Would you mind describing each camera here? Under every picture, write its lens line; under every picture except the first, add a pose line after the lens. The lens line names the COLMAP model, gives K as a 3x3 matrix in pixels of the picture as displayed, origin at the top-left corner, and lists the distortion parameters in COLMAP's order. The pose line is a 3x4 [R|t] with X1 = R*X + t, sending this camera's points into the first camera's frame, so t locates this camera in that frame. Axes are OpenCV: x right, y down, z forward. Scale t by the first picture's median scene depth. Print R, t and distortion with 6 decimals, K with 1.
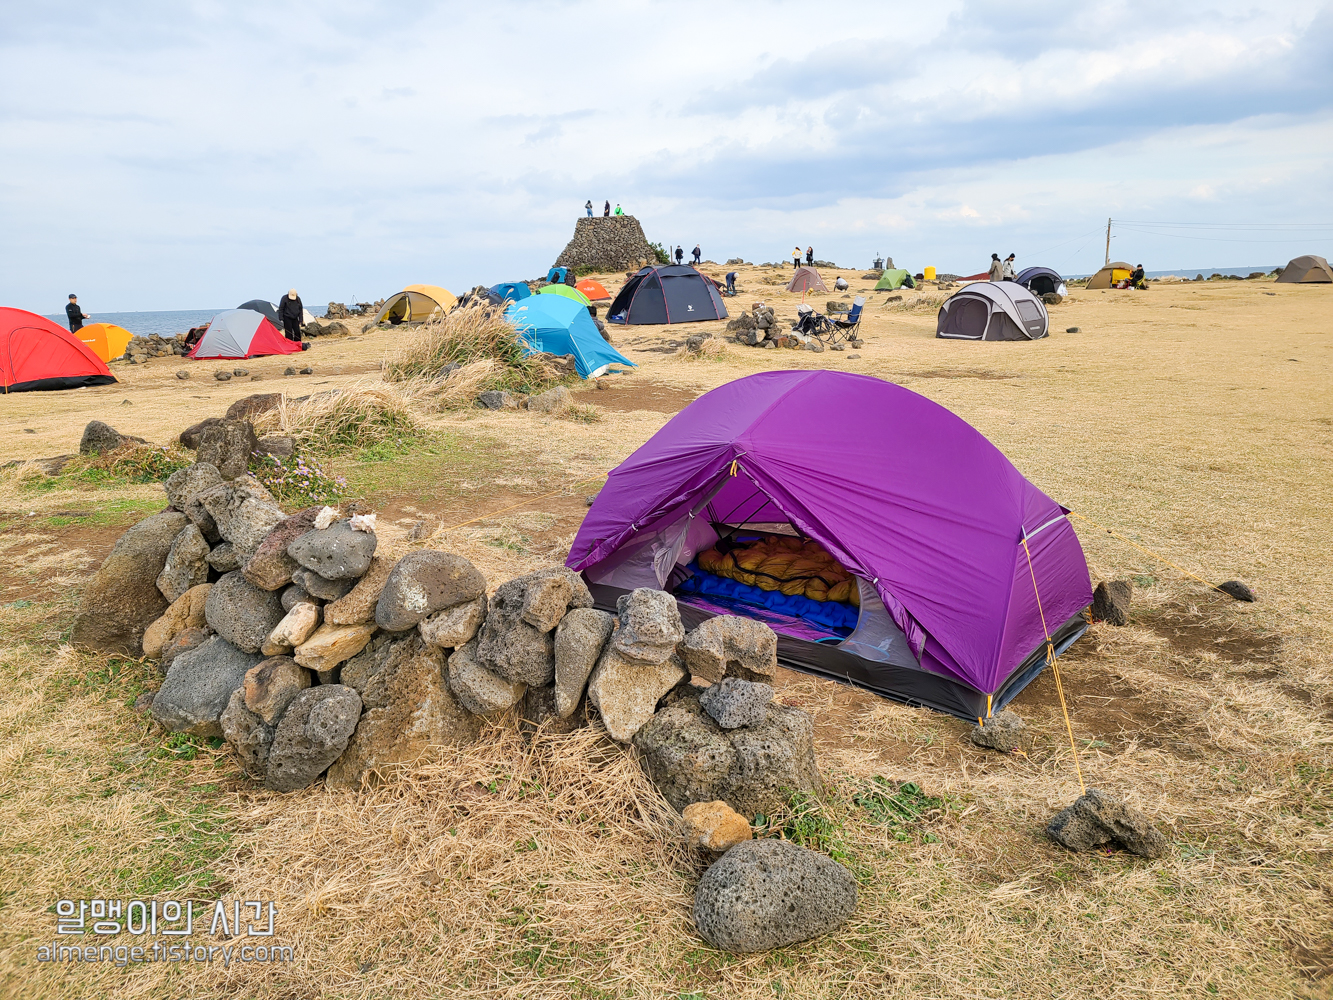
lens RADIAL K [[997.5, 0, 656.0], [0, 997.5, 488.2], [0, 0, 1]] dist [0.056945, -0.029199]
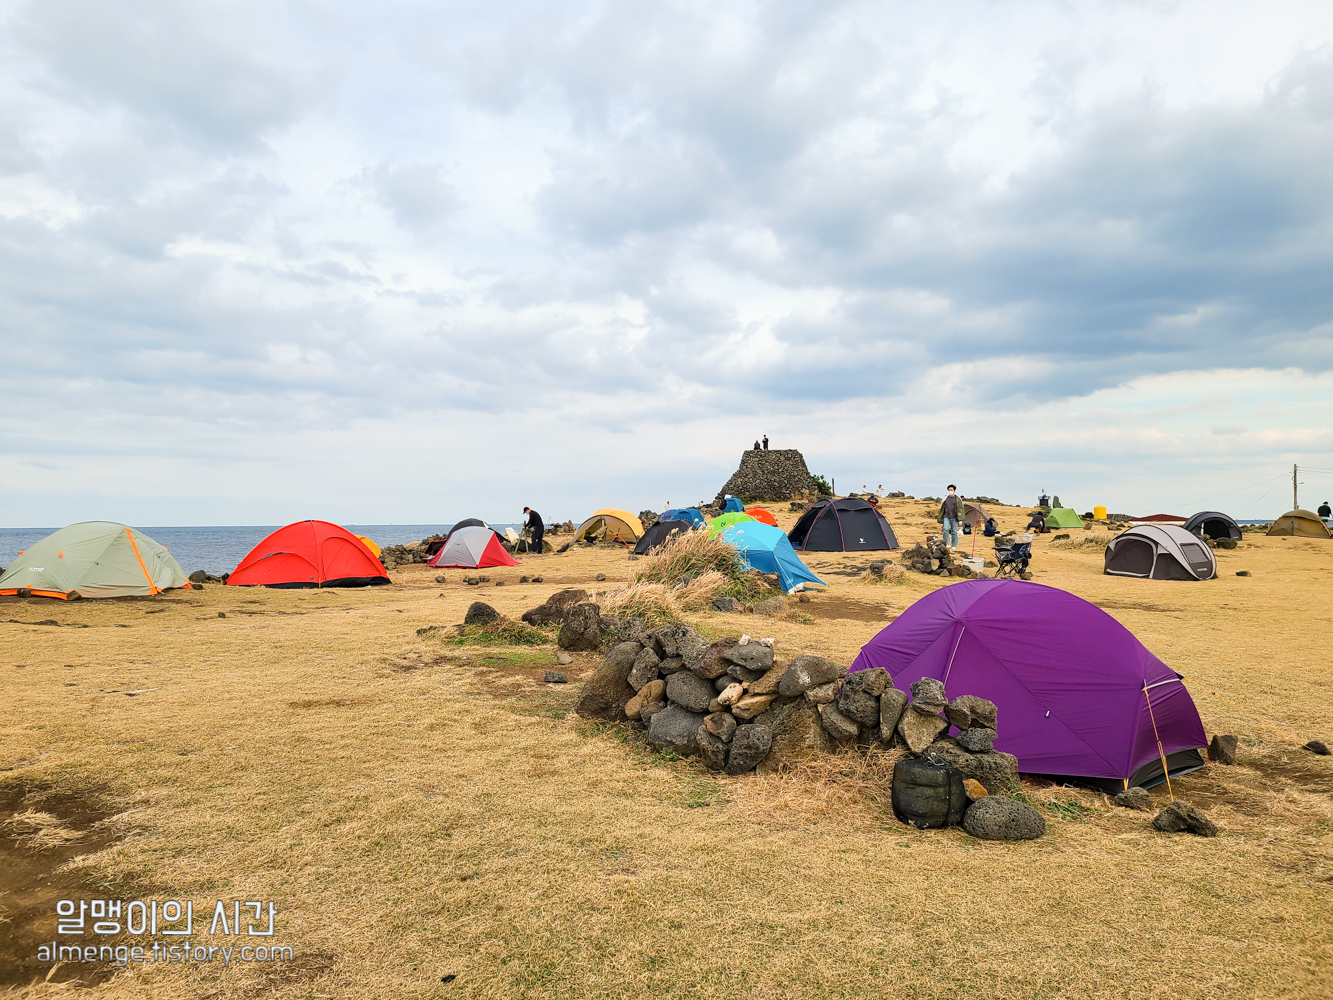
lens RADIAL K [[997.5, 0, 660.9], [0, 997.5, 487.3], [0, 0, 1]] dist [0.056945, -0.029199]
pose [[0.988183, 0.027660, -0.150759, -0.134490], [-0.060599, 0.973950, -0.218517, 0.111004], [0.140788, 0.225071, 0.964117, -0.593140]]
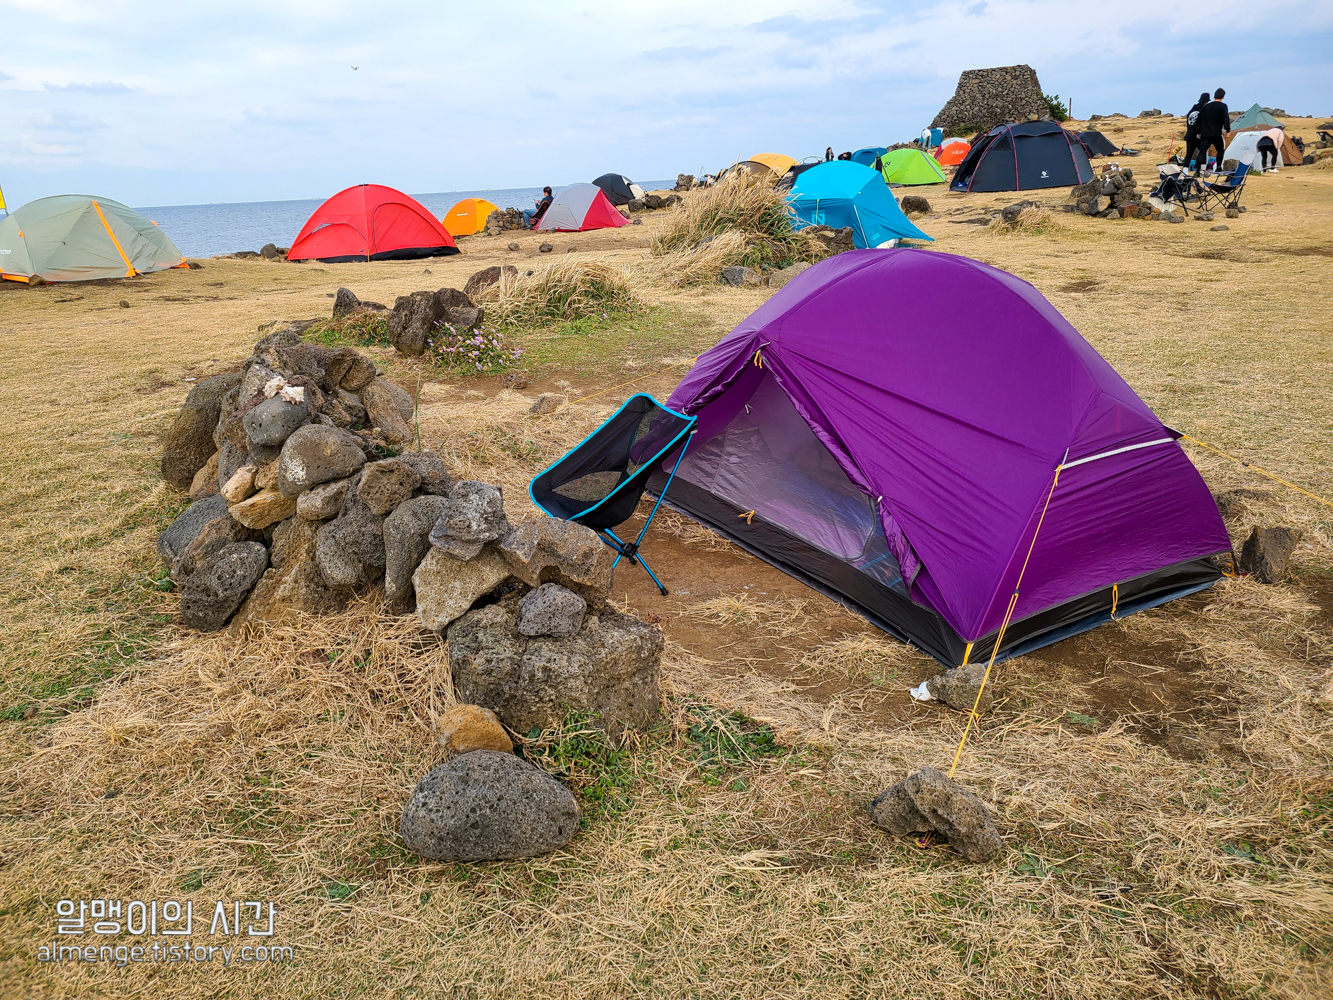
lens RADIAL K [[998.3, 0, 637.4], [0, 998.3, 489.5], [0, 0, 1]] dist [0.049333, -0.016285]
pose [[0.930064, 0.096538, -0.354487, 0.266517], [-0.052053, 0.989752, 0.132971, -0.015586], [0.363691, -0.105220, 0.925558, 0.093389]]
